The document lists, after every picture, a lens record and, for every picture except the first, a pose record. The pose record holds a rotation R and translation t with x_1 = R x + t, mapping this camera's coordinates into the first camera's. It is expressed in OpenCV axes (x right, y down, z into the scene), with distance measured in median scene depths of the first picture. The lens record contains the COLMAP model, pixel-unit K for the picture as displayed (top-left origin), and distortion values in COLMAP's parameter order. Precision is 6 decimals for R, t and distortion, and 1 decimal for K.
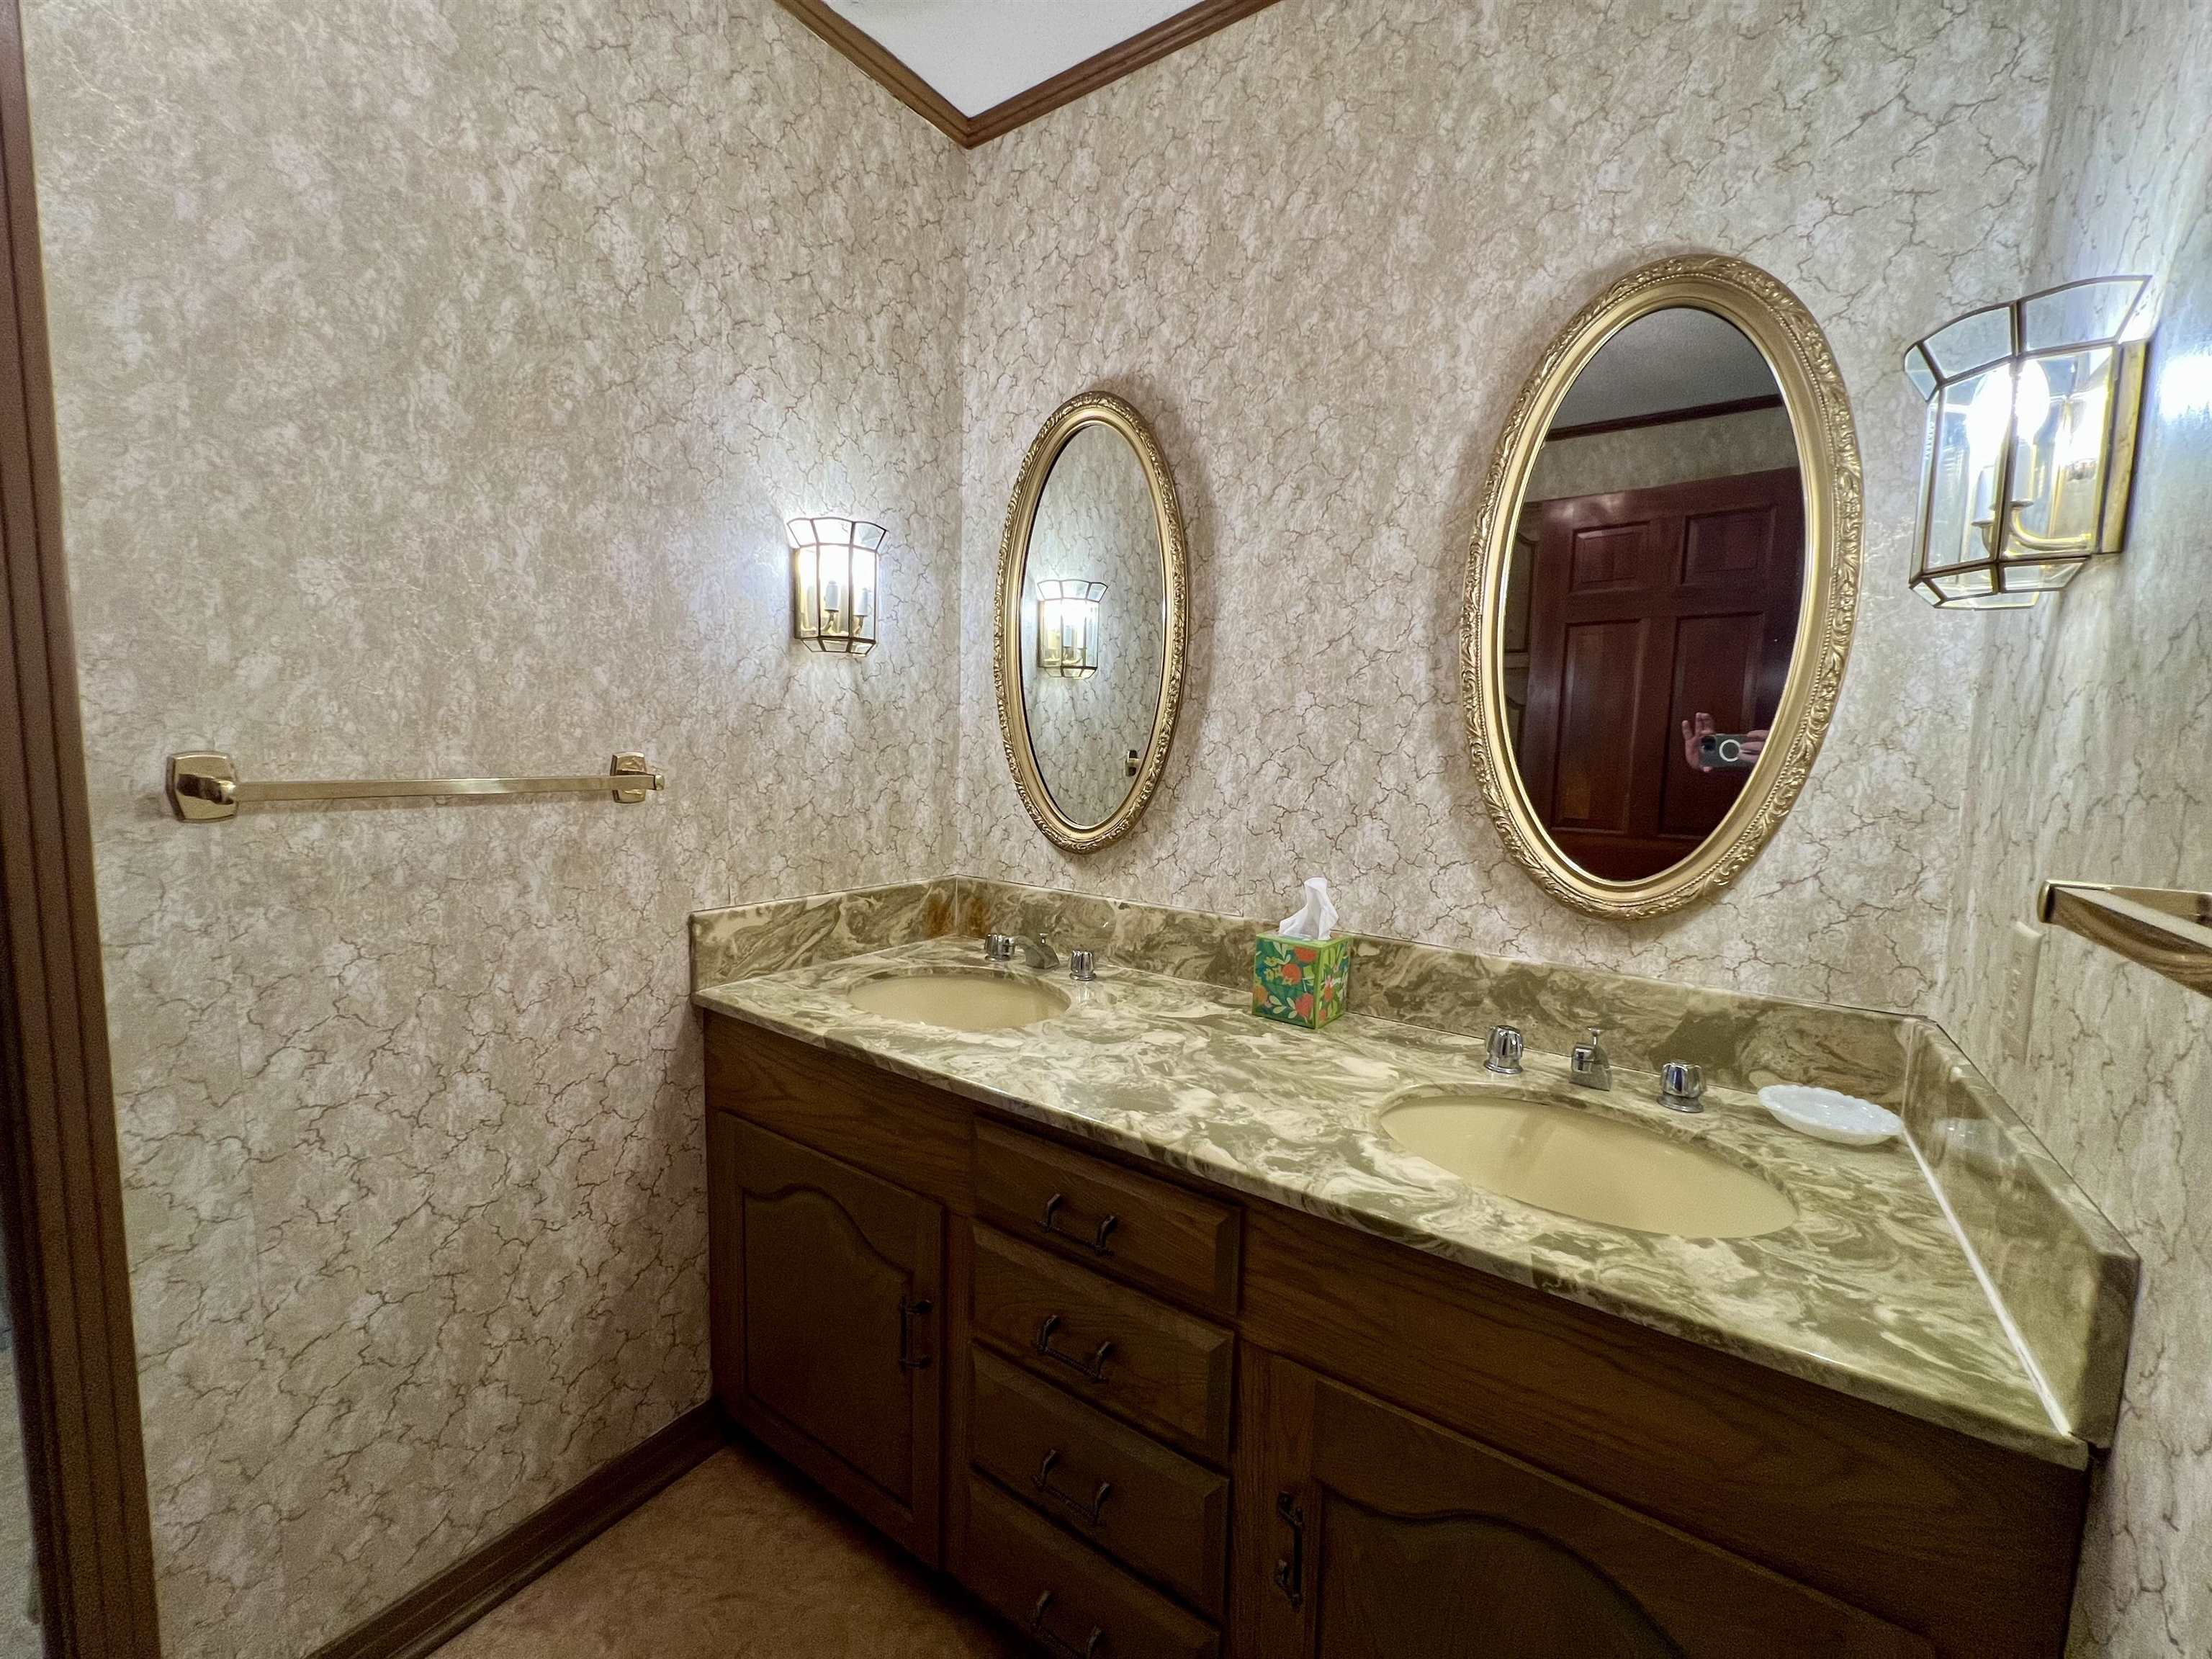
lens RADIAL K [[884.6, 0, 1106.6], [0, 884.6, 826.5], [0, 0, 1]] dist [0.000813, 0.000125]
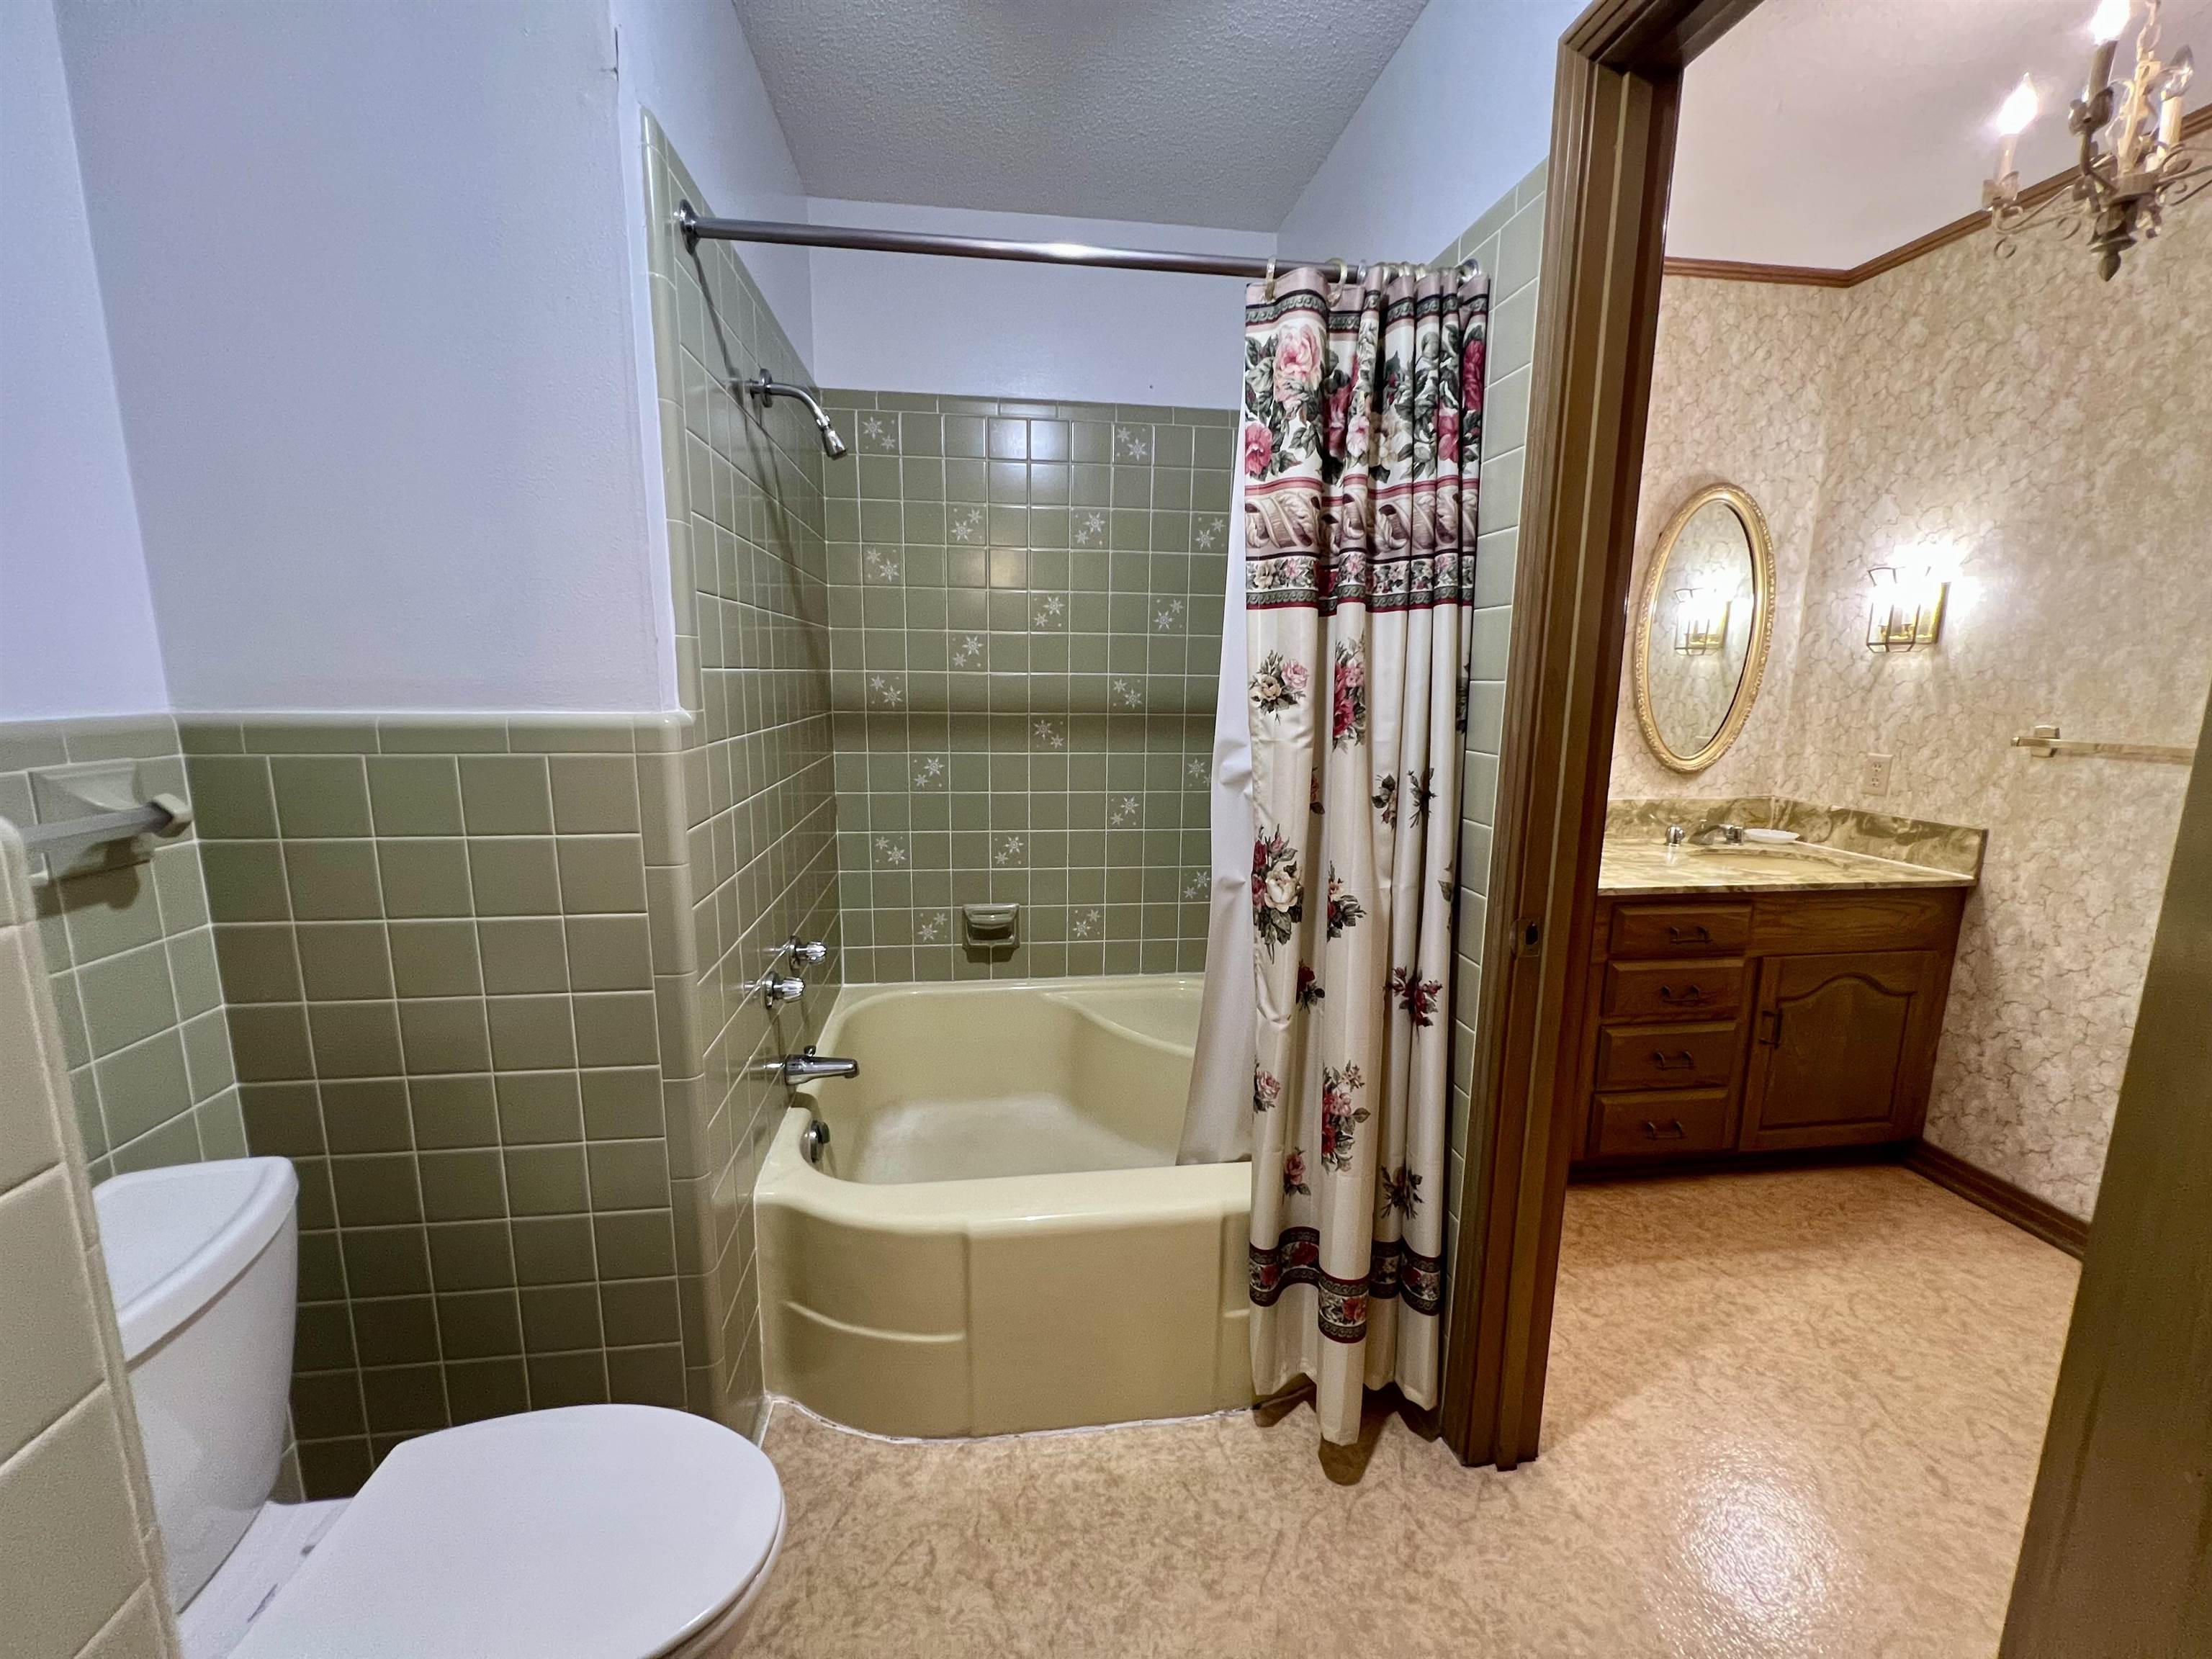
lens RADIAL K [[889.4, 0, 1106.3], [0, 889.4, 825.4], [0, 0, 1]] dist [-0.000278, 0.001239]
pose [[0.745019, -0.133754, 0.653496, -2.091458], [0.073100, 0.990161, 0.119323, -0.147313], [-0.663026, -0.041127, 0.747466, 0.286989]]
